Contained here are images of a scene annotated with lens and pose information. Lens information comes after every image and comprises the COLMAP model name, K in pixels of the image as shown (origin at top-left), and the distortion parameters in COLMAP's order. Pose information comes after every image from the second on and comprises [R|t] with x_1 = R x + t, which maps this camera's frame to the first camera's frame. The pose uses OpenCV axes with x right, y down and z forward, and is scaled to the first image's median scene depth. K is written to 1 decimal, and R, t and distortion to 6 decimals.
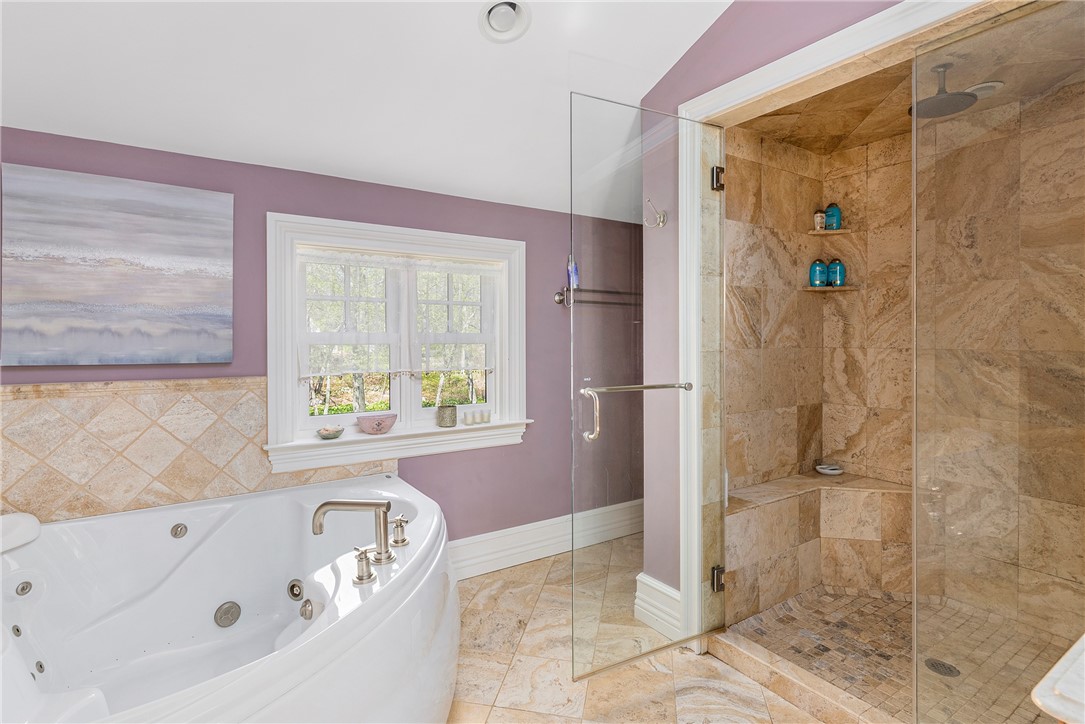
lens RADIAL K [[540.2, 0, 541.5], [0, 540.2, 352.7], [0, 0, 1]] dist [0.000139, 0.000374]
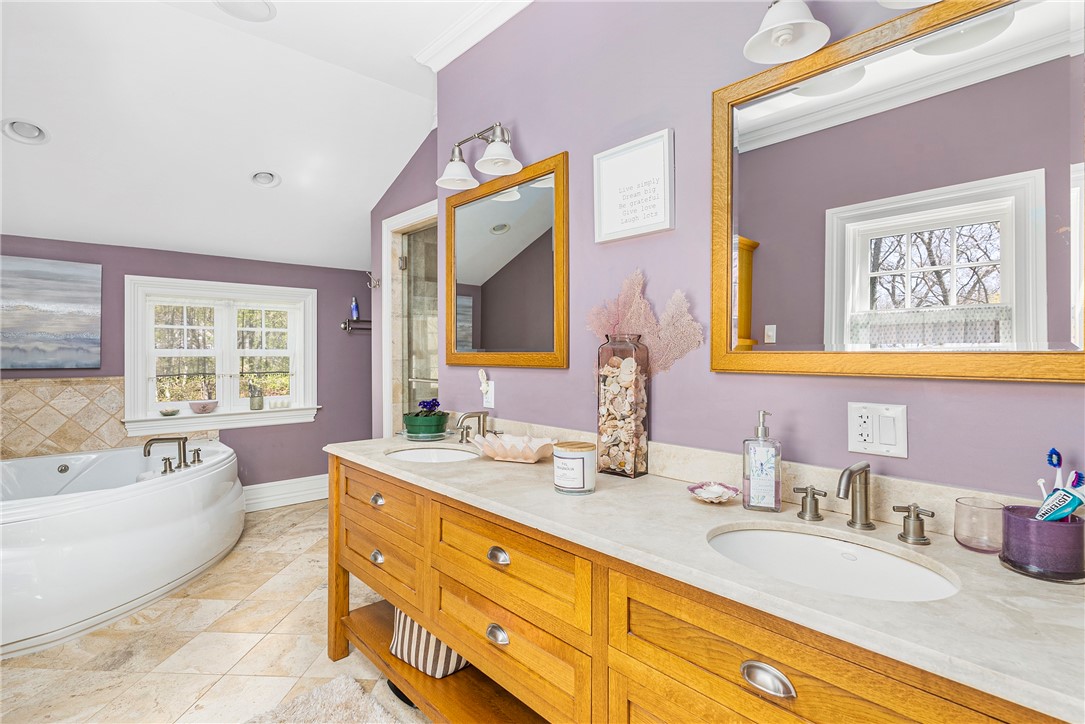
lens RADIAL K [[533.1, 0, 538.0], [0, 533.1, 359.1], [0, 0, 1]] dist [0.002043, -0.000808]
pose [[0.988942, -0.001151, 0.148301, 0.507113], [0.002773, 0.999939, -0.010730, 0.013565], [-0.148279, 0.011023, 0.988884, -0.807037]]
